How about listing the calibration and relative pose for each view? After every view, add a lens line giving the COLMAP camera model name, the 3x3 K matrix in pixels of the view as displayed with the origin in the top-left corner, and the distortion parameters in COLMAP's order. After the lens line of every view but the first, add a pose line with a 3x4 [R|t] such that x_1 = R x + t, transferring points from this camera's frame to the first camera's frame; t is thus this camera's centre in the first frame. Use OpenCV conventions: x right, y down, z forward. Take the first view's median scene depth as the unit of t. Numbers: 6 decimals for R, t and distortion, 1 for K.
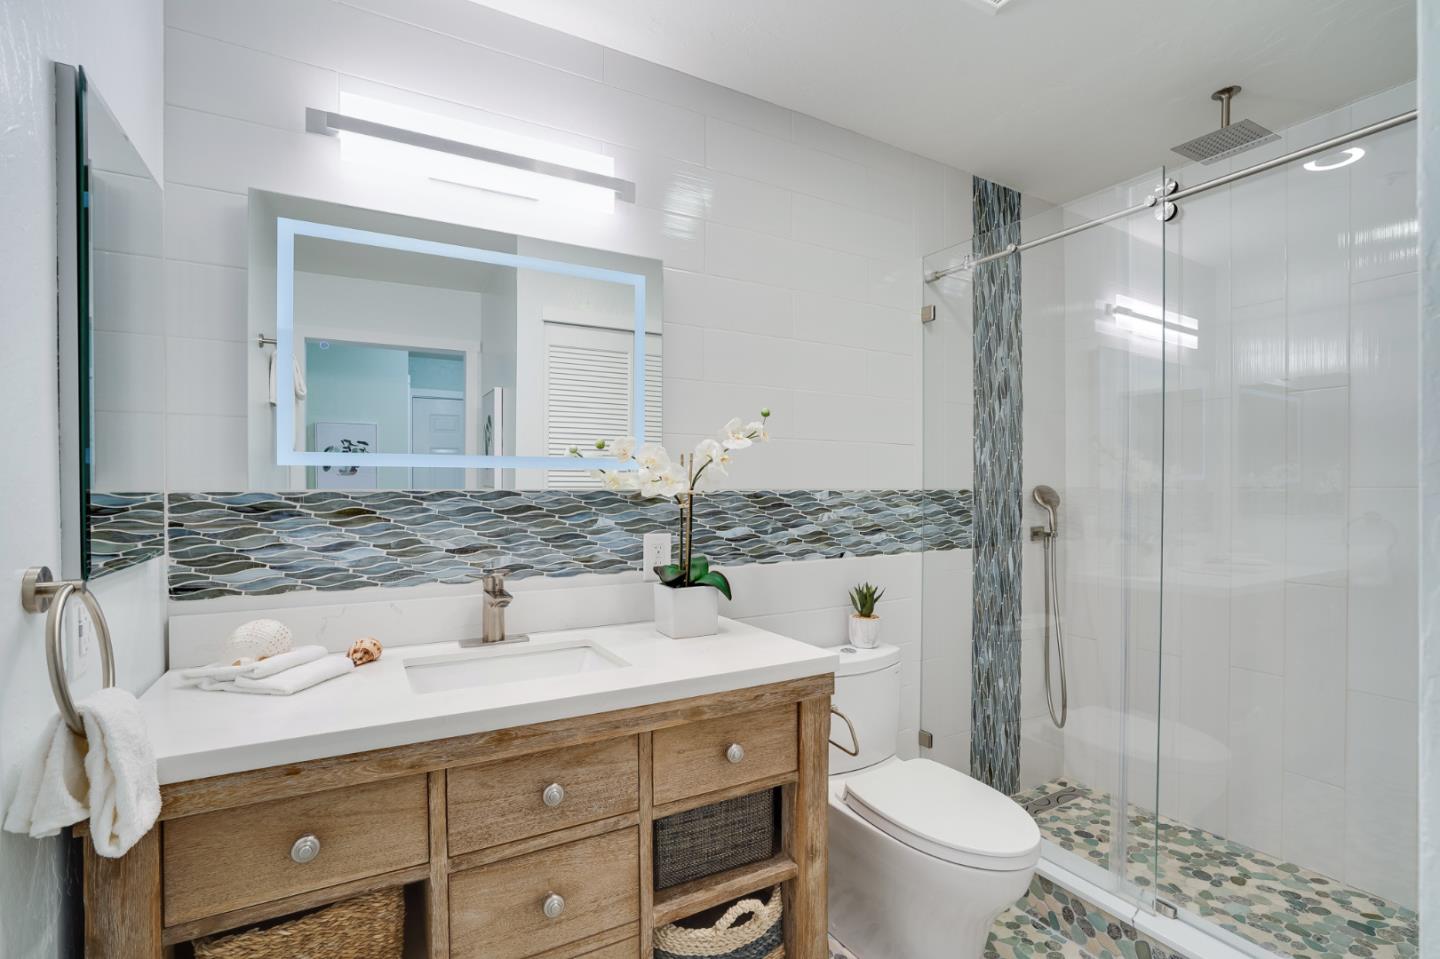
lens RADIAL K [[669.0, 0, 719.1], [0, 669.0, 493.7], [0, 0, 1]] dist [-0.041867, 0.018637]
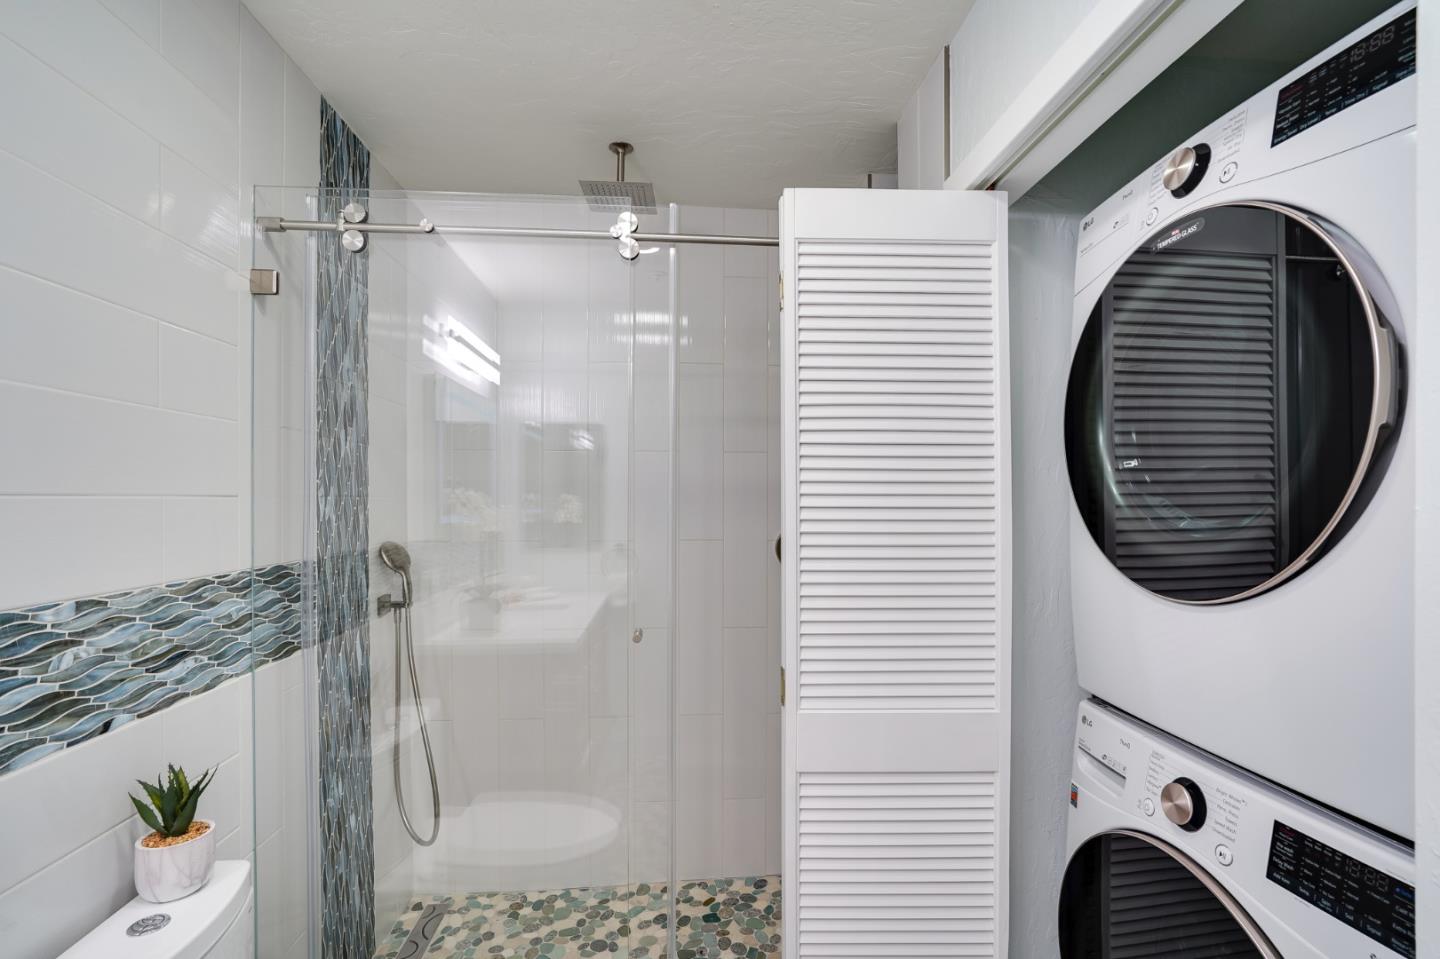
lens RADIAL K [[667.0, 0, 720.9], [0, 667.0, 501.9], [0, 0, 1]] dist [-0.039242, 0.018258]
pose [[0.425996, -0.007357, 0.904695, -0.050863], [0.009671, 0.999947, 0.003578, -0.063236], [-0.904673, 0.007225, 0.426045, 0.348287]]
